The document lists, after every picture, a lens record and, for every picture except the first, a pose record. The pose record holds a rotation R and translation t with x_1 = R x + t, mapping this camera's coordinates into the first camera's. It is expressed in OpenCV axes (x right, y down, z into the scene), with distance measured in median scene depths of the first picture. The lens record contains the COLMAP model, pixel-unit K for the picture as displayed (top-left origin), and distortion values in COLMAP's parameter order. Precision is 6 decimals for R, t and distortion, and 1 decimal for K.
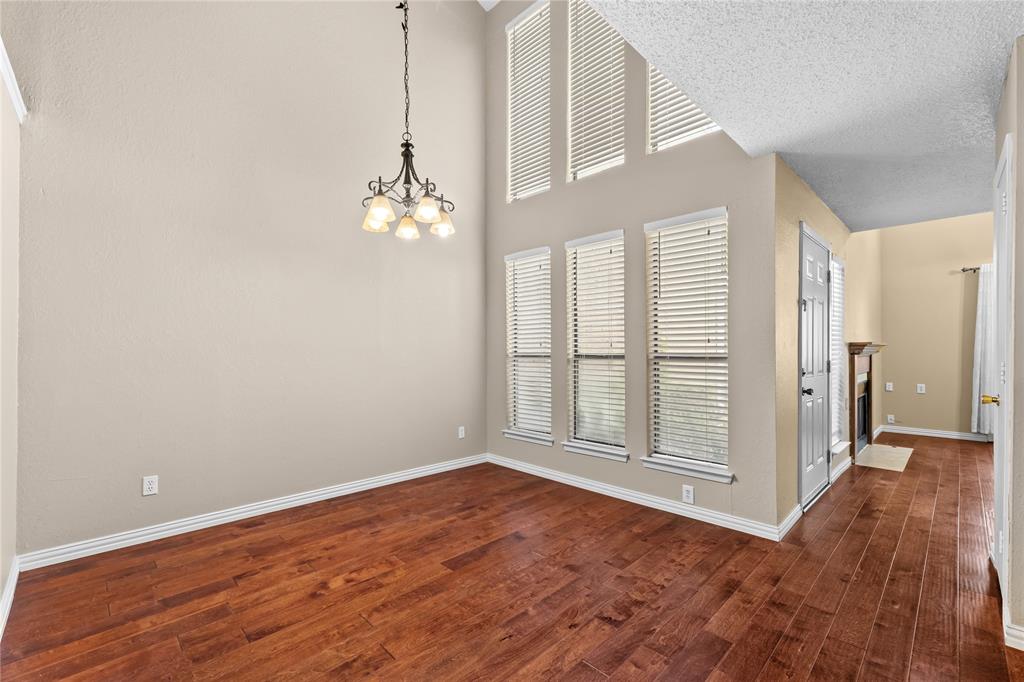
lens RADIAL K [[435.3, 0, 520.1], [0, 435.3, 349.8], [0, 0, 1]] dist [0.008061, -0.000812]
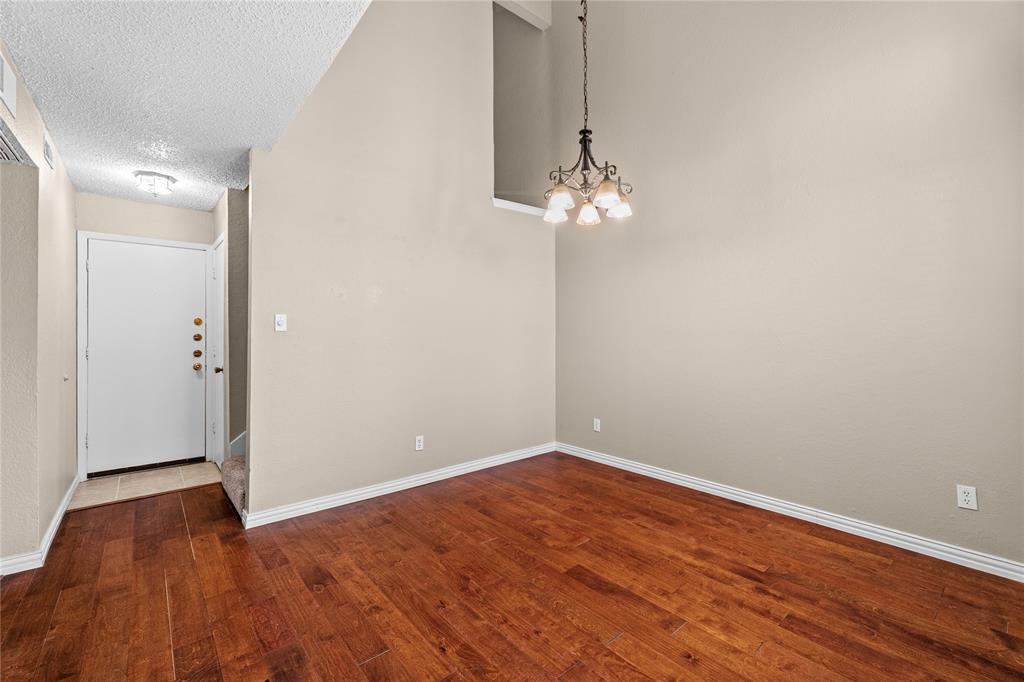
lens RADIAL K [[435.3, 0, 512.1], [0, 435.3, 335.1], [0, 0, 1]] dist [0.008061, -0.000812]
pose [[-0.089237, 0.000593, -0.996010, 0.704891], [0.007619, 0.999971, -0.000088, -0.005586], [0.995981, -0.007597, -0.089239, 0.868042]]
